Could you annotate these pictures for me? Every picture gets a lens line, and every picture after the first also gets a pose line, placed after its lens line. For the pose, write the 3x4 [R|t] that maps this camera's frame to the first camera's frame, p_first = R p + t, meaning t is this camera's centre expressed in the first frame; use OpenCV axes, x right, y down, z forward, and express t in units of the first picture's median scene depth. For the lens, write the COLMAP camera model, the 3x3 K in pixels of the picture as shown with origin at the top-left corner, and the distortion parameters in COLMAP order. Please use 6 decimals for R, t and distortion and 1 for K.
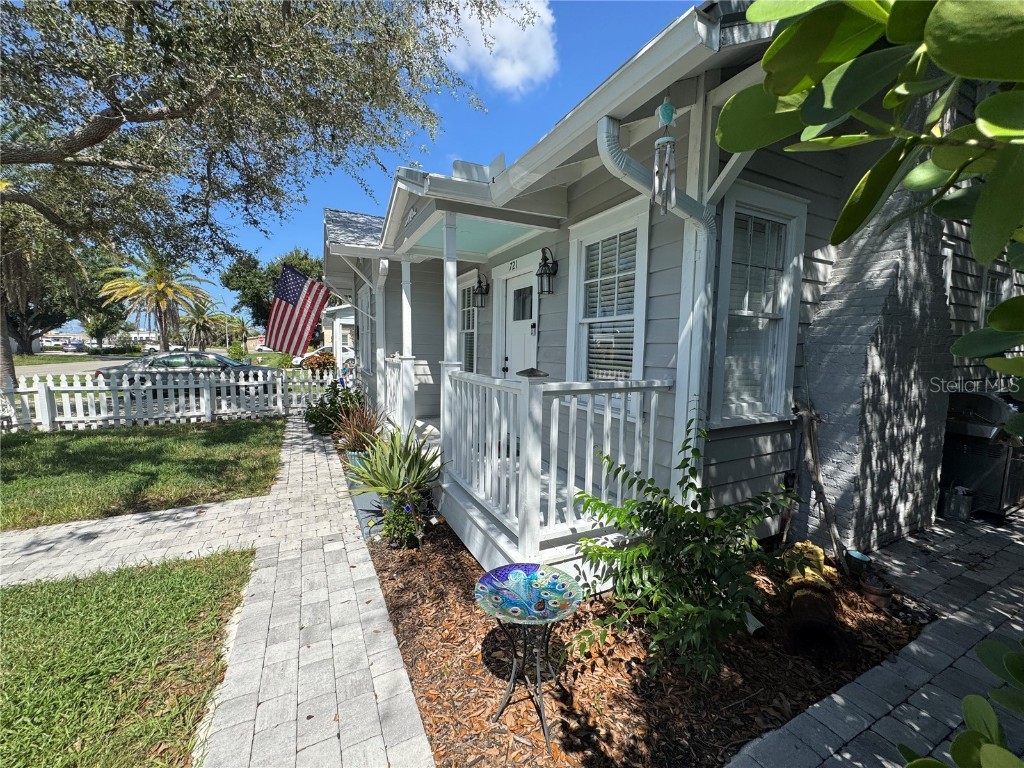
lens RADIAL K [[405.4, 0, 506.4], [0, 405.4, 381.5], [0, 0, 1]] dist [0.007753, 0.000101]
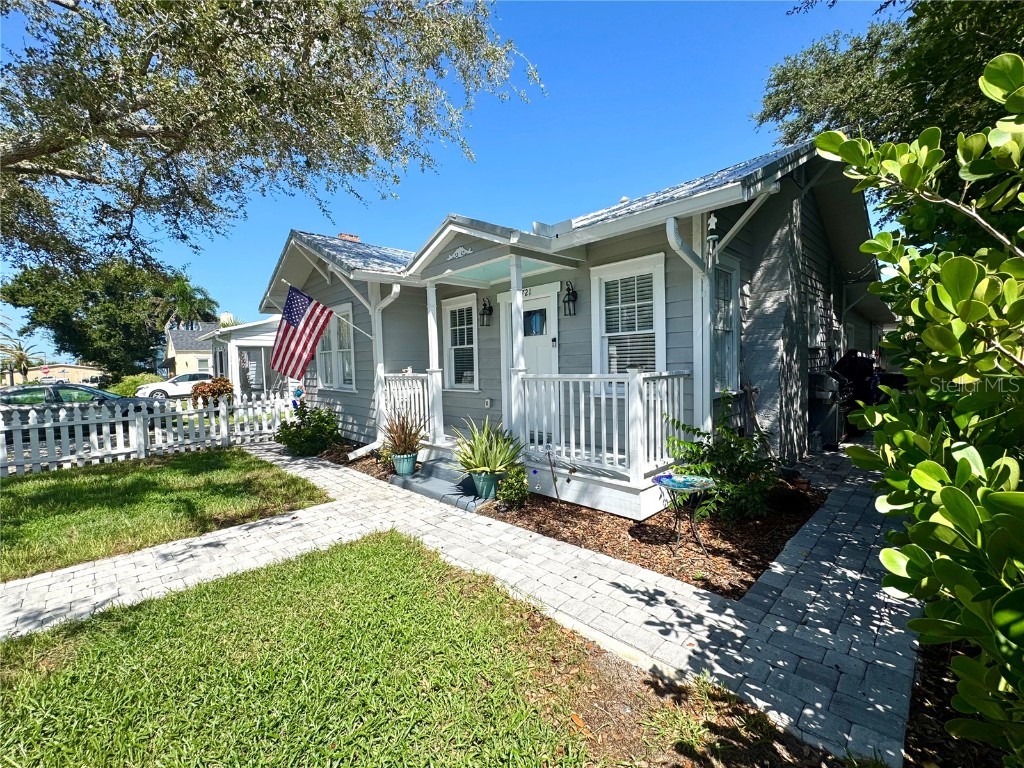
lens RADIAL K [[405.4, 0, 517.4], [0, 405.4, 384.9], [0, 0, 1]] dist [0.007753, 0.000101]
pose [[0.955723, -0.055273, 0.289031, -0.466159], [0.064483, 0.997667, -0.022432, 0.030152], [-0.287117, 0.040076, 0.957057, -0.217680]]
